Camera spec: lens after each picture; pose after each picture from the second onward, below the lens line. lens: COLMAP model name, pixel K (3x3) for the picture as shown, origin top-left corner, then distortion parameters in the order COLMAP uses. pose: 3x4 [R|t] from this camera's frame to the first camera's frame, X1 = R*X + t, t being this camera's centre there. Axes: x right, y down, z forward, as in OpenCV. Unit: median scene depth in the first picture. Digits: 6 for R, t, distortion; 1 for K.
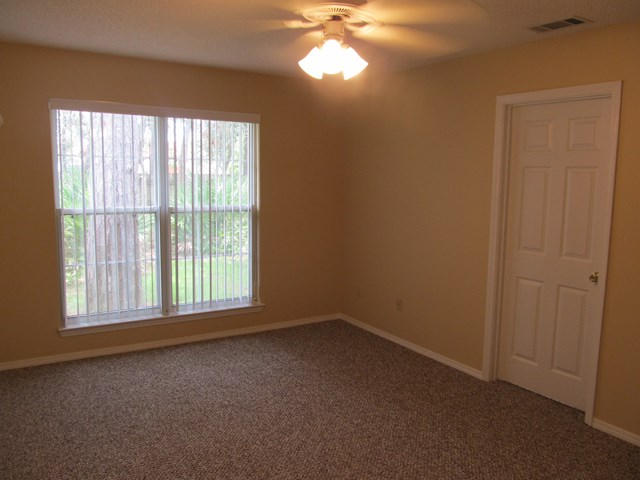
lens RADIAL K [[527.2, 0, 316.9], [0, 527.2, 239.7], [0, 0, 1]] dist [-0.064422, 0.006087]
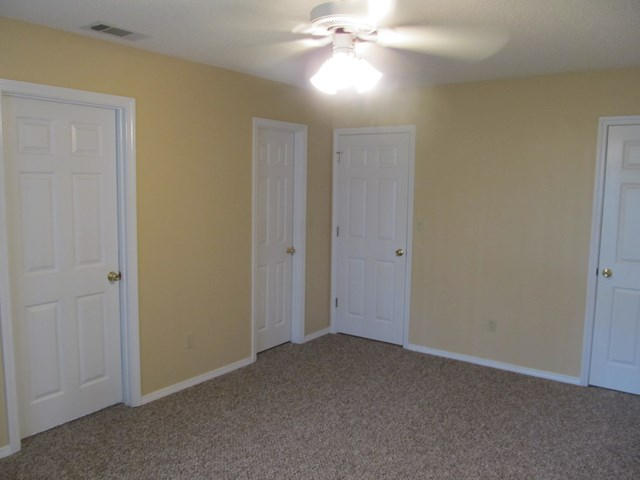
lens RADIAL K [[527.2, 0, 316.9], [0, 527.2, 239.7], [0, 0, 1]] dist [-0.064422, 0.006087]
pose [[-0.372134, -0.124594, 0.919778, -0.319608], [0.103913, 0.979127, 0.174676, -0.077910], [-0.922344, 0.160580, -0.351420, 0.522176]]
